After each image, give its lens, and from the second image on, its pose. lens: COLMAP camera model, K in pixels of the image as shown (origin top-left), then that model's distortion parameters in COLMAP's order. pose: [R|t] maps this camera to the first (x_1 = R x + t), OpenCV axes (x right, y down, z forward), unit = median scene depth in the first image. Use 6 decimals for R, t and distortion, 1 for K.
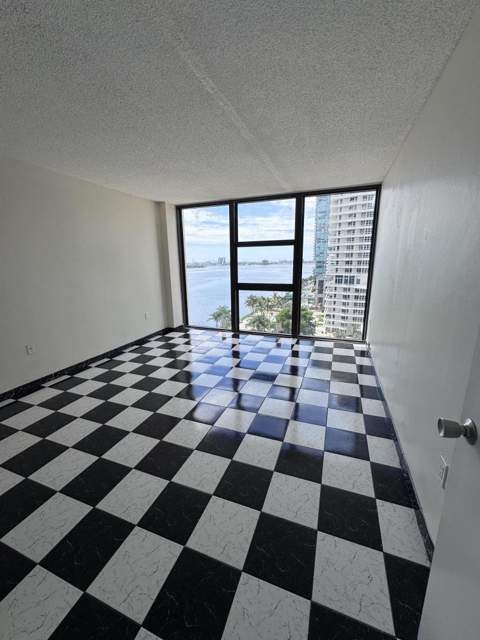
lens RADIAL K [[259.2, 0, 240.0], [0, 259.2, 320.0], [0, 0, 1]] dist [0.006551, -0.000386]
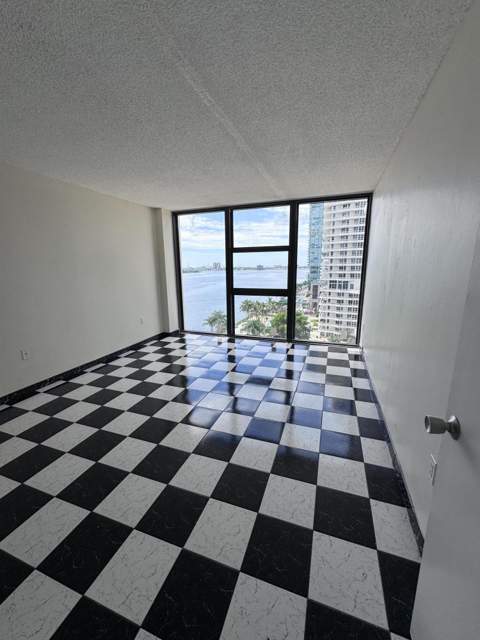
lens RADIAL K [[259.2, 0, 240.0], [0, 259.2, 320.0], [0, 0, 1]] dist [0.006551, -0.000386]
pose [[0.999815, -0.001737, 0.019161, -0.002318], [0.002097, 0.999822, -0.018748, 0.000747], [-0.019125, 0.018785, 0.999641, -0.008984]]
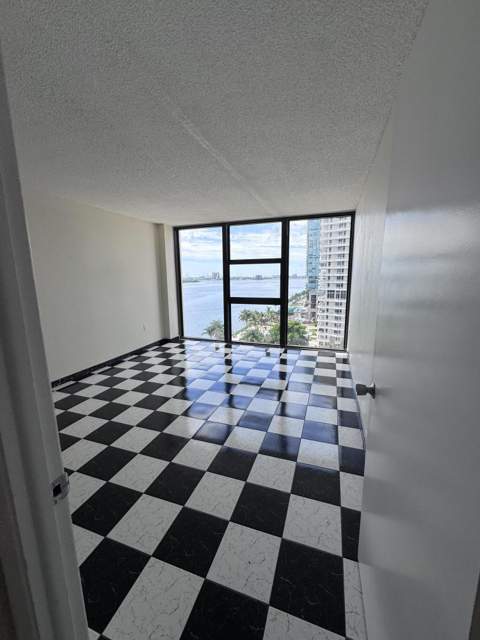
lens RADIAL K [[259.2, 0, 240.0], [0, 259.2, 320.0], [0, 0, 1]] dist [0.006551, -0.000386]
pose [[0.999727, -0.001022, 0.023327, 0.008117], [0.002314, 0.998460, -0.055426, 0.014254], [-0.023235, 0.055464, 0.998190, -0.084554]]
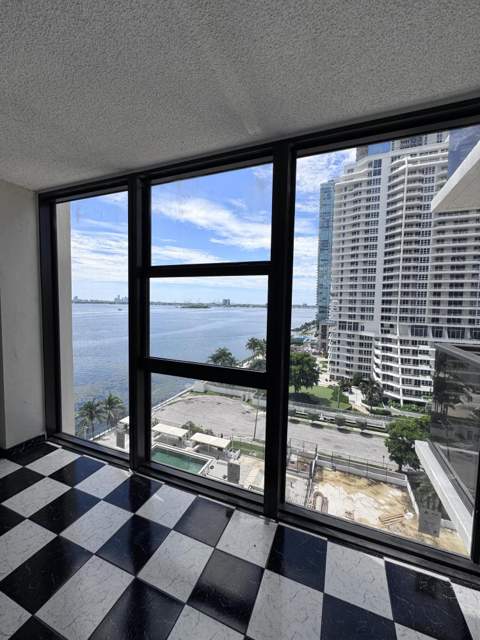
lens RADIAL K [[259.2, 0, 240.0], [0, 259.2, 320.0], [0, 0, 1]] dist [0.006551, -0.000386]
pose [[0.999258, 0.035995, -0.013689, 0.168448], [-0.037710, 0.986670, -0.158303, -0.153879], [0.007808, 0.158702, 0.987296, 0.610273]]
